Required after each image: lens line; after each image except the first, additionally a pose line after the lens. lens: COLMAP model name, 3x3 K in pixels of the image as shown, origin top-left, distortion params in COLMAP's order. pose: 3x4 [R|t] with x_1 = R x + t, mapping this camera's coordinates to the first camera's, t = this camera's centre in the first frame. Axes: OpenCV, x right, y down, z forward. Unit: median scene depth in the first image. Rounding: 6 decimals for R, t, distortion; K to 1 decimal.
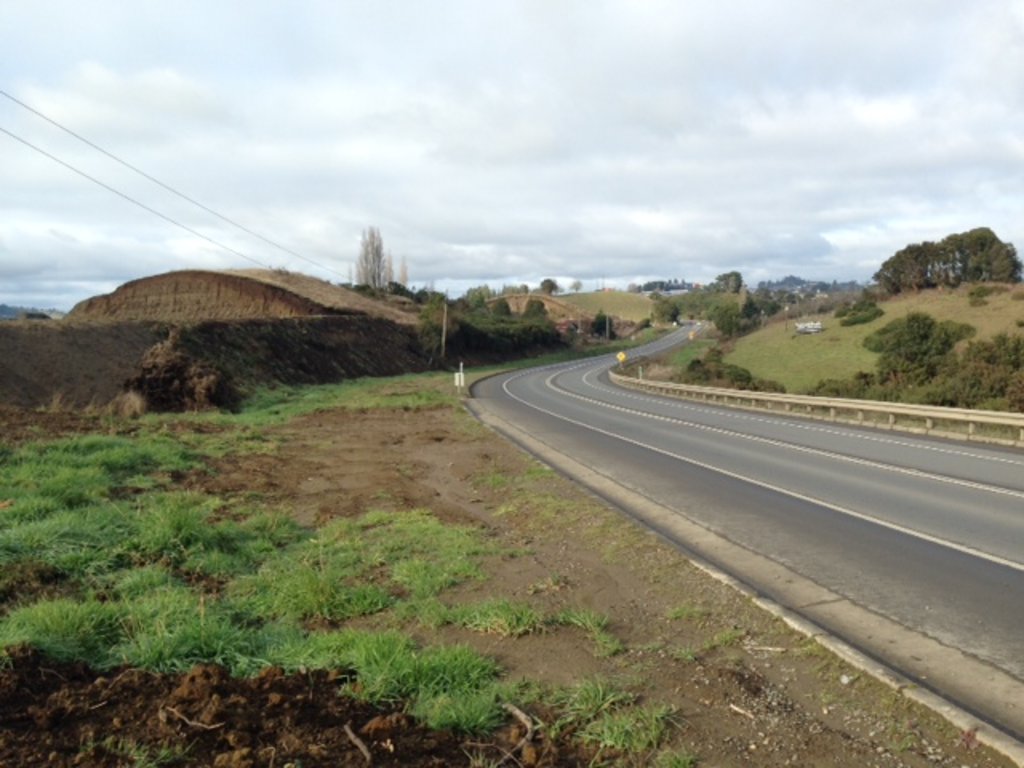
lens RADIAL K [[954.4, 0, 527.3], [0, 954.4, 397.2], [0, 0, 1]] dist [0.069643, 0.000000]
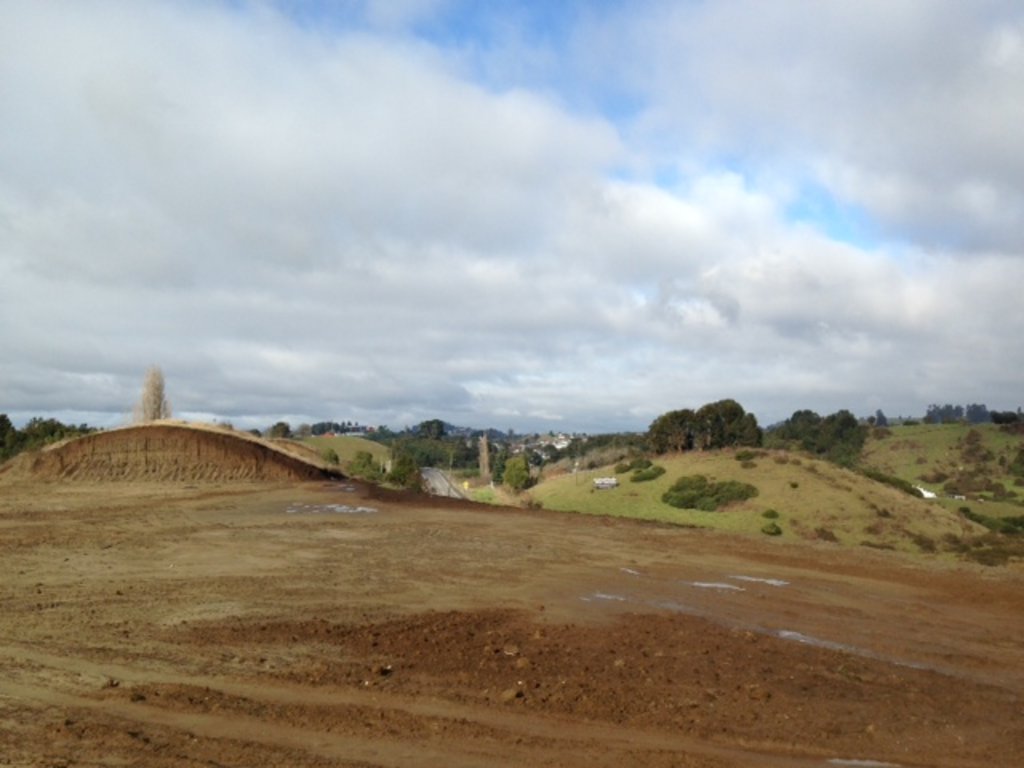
lens RADIAL K [[954.4, 0, 470.0], [0, 954.4, 379.1], [0, 0, 1]] dist [0.069643, 0.000000]
pose [[0.937956, 0.048560, 0.343337, -0.226601], [0.007200, 0.987204, -0.159297, -0.016715], [-0.346679, 0.151886, 0.925605, 0.031519]]
